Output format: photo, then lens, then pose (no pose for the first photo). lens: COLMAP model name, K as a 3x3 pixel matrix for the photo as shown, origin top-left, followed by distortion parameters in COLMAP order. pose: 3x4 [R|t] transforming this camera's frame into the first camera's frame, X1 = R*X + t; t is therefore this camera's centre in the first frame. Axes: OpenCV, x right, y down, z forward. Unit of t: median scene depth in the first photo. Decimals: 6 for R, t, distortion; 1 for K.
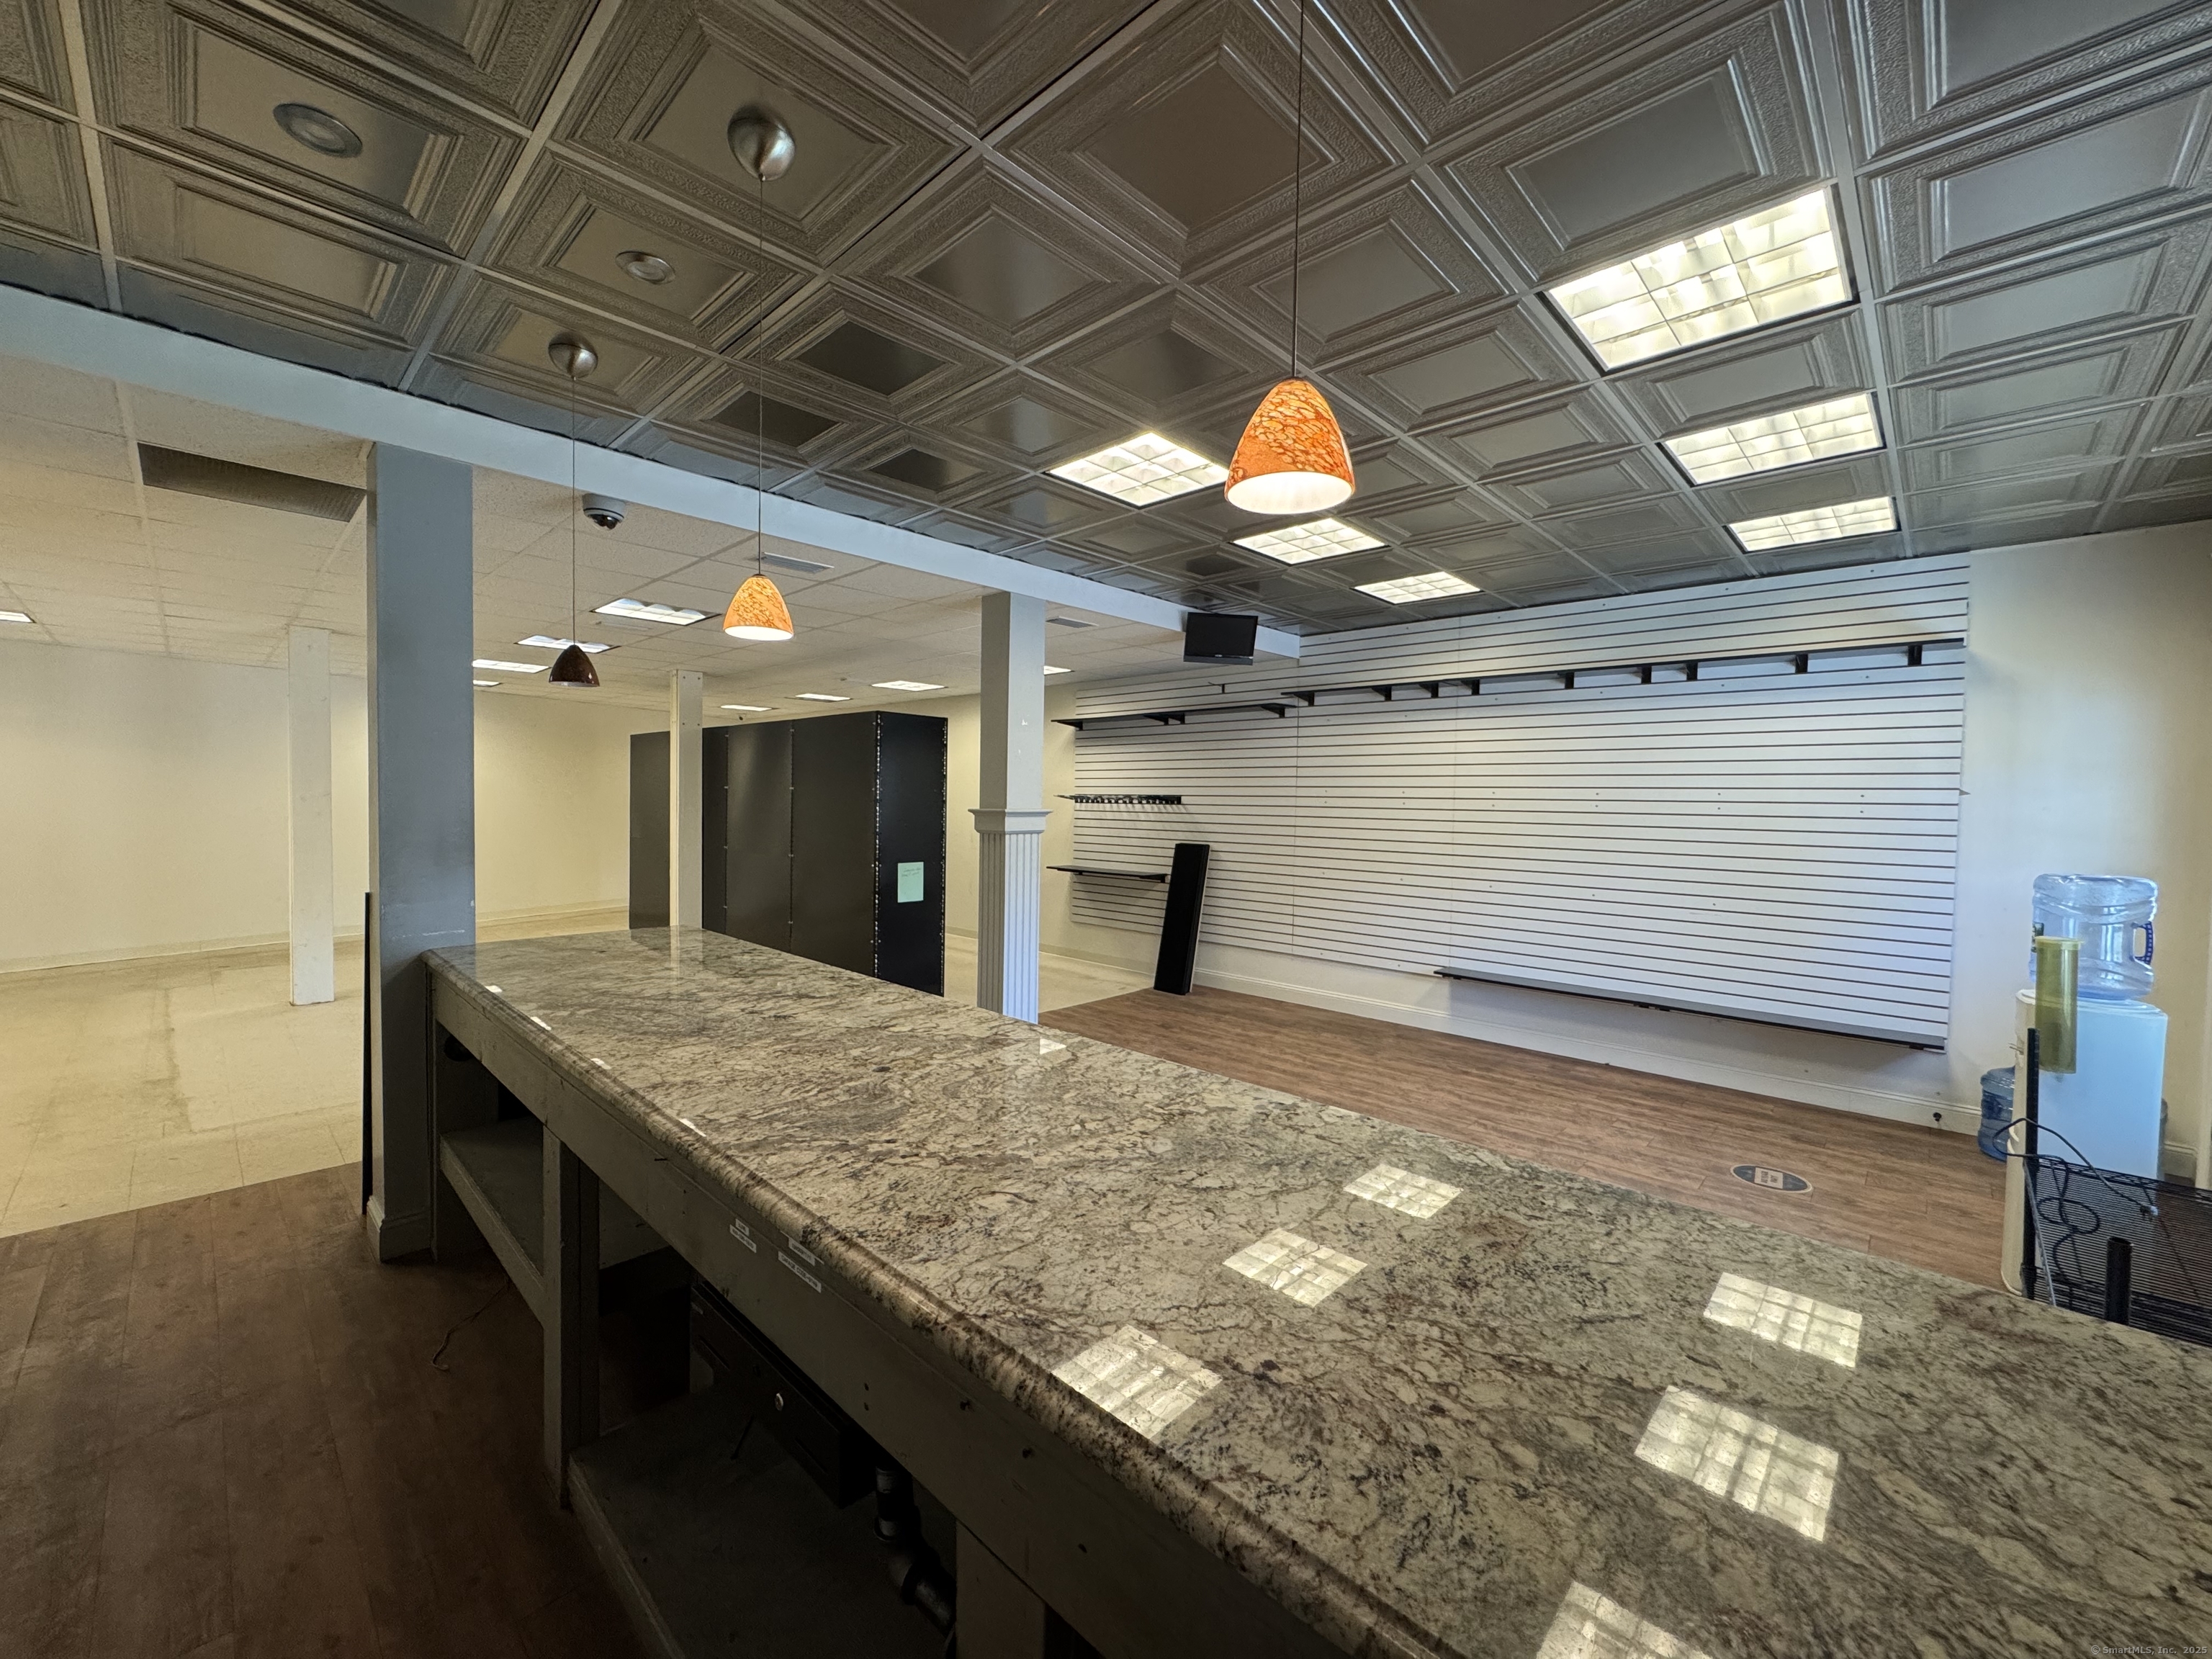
lens RADIAL K [[872.3, 0, 1141.2], [0, 872.3, 828.7], [0, 0, 1]] dist [0.030028, 0.000050]
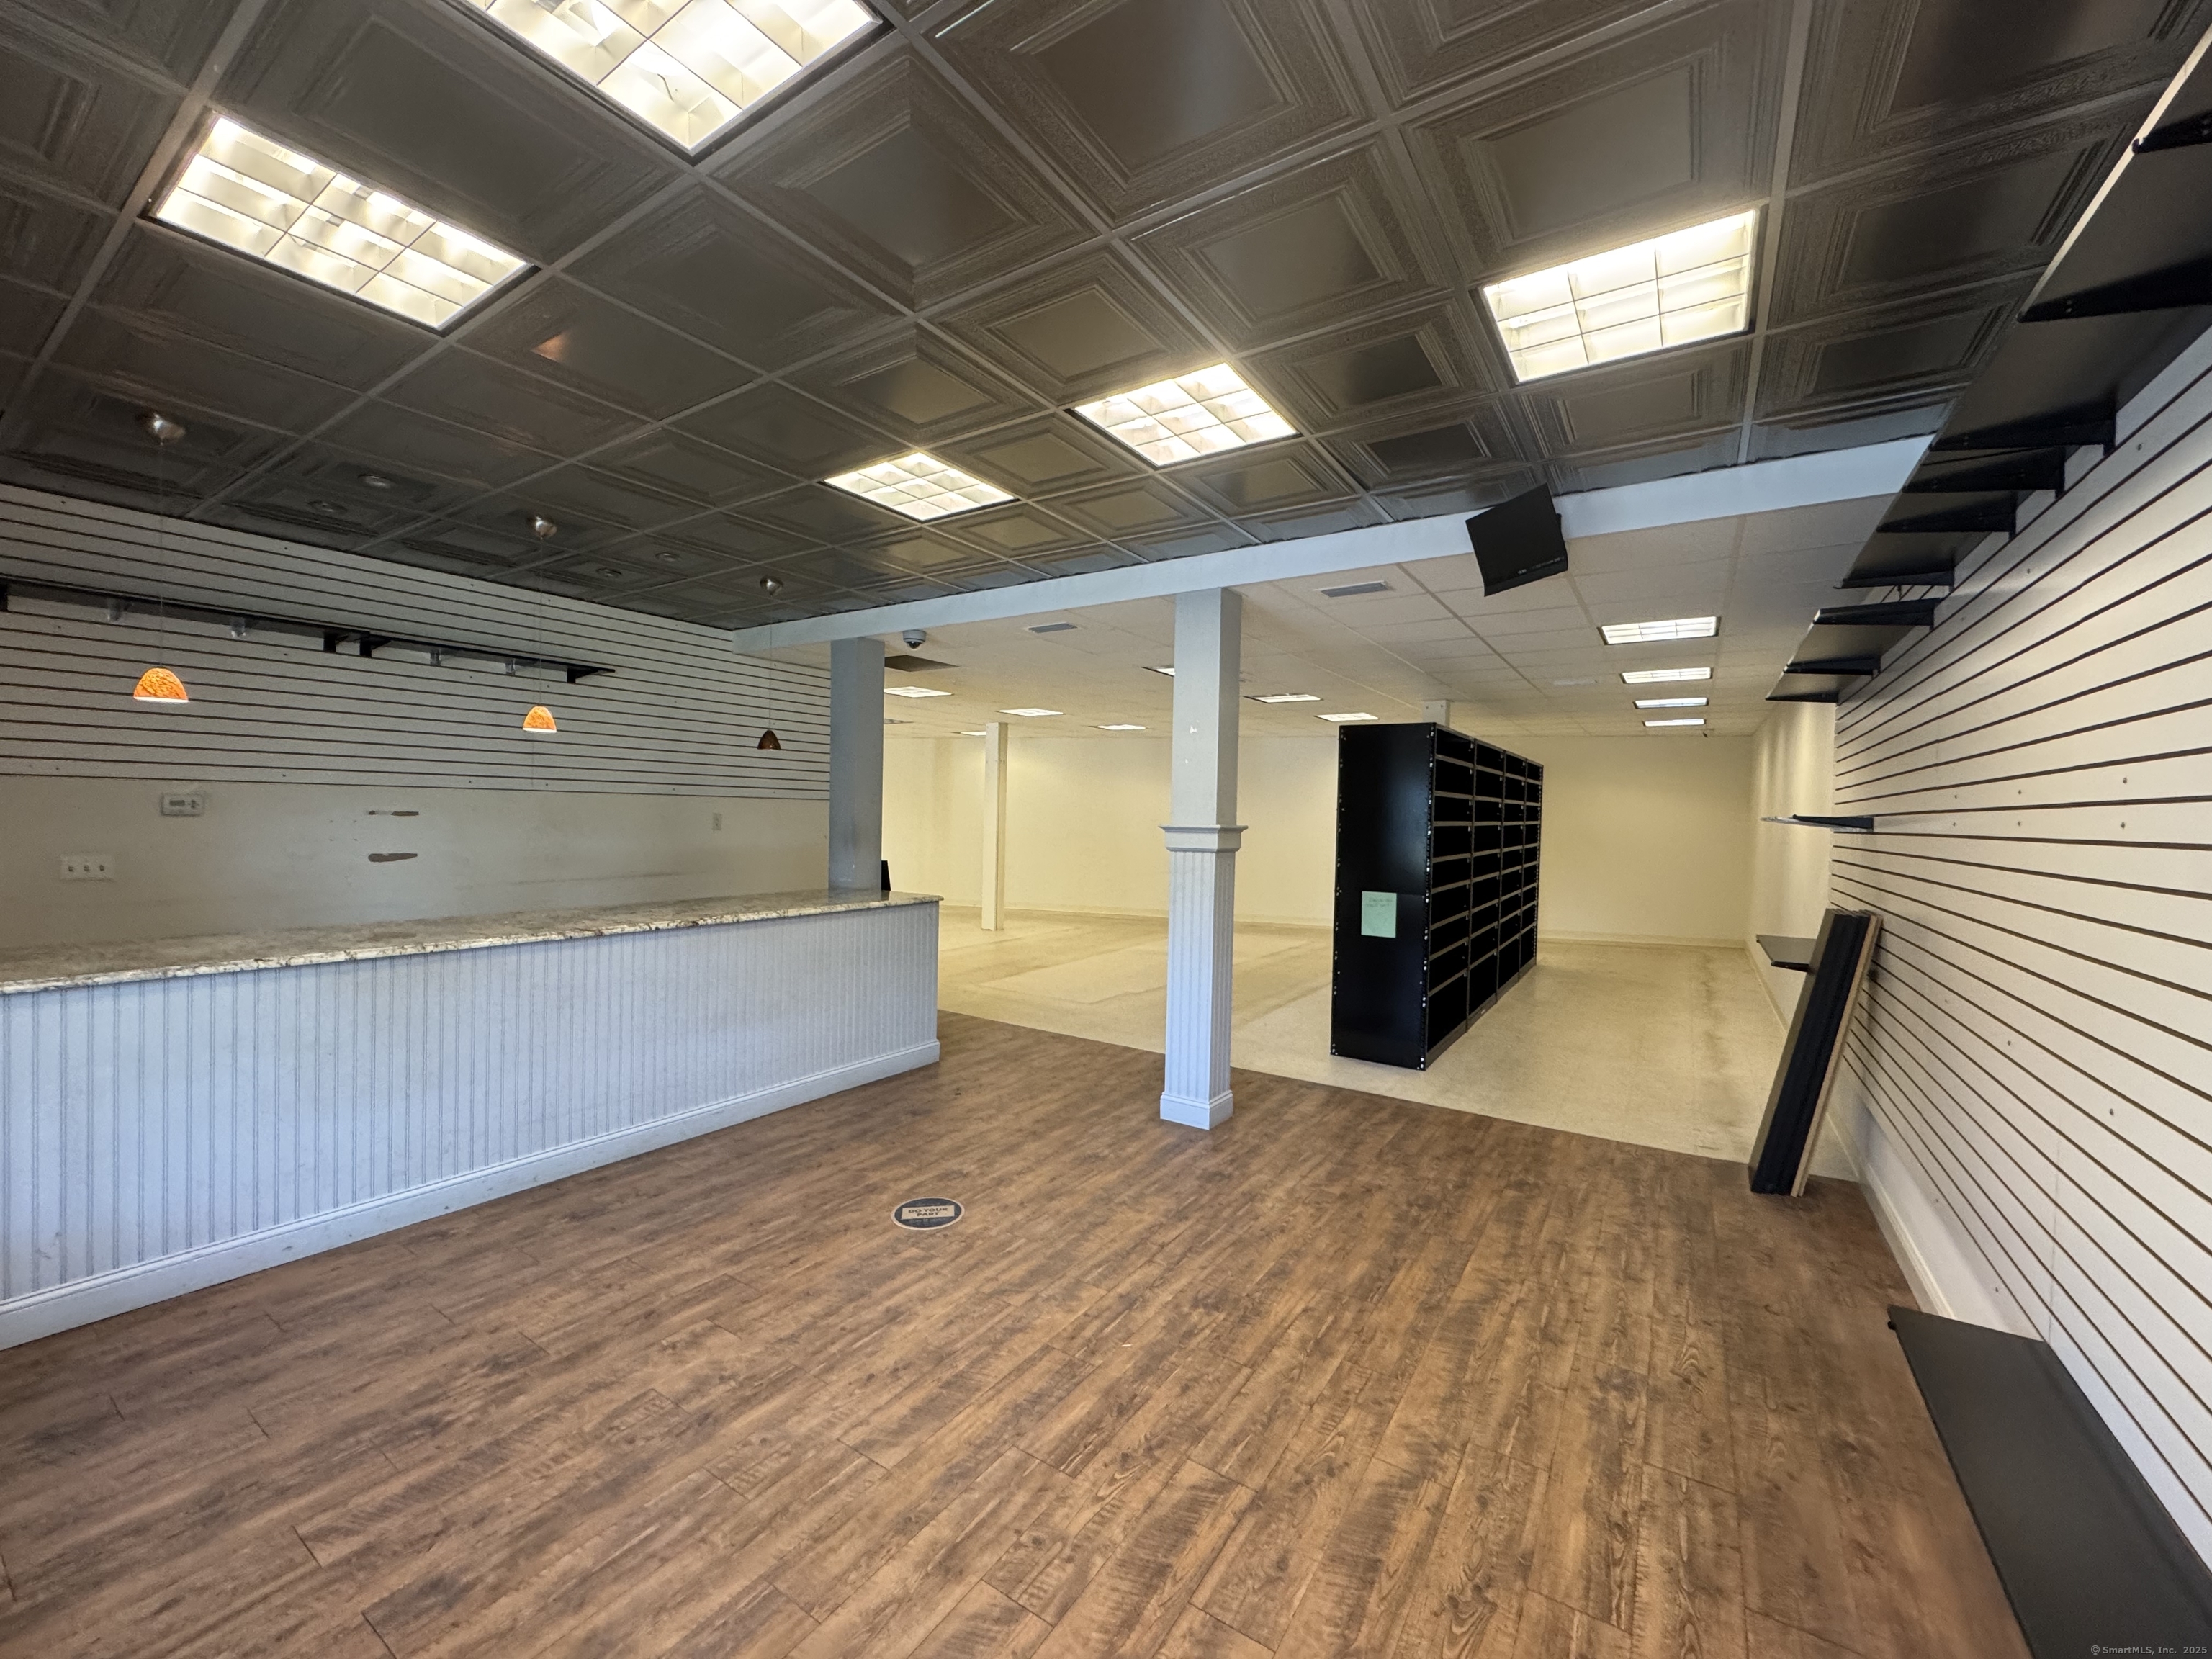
lens RADIAL K [[883.7, 0, 1106.0], [0, 883.7, 829.5], [0, 0, 1]] dist [-0.000426, 0.000065]
pose [[0.153523, -0.000753, -0.988145, 0.692310], [-0.052961, 0.998556, -0.008989, -0.003122], [0.986725, 0.053713, 0.153262, 0.699410]]
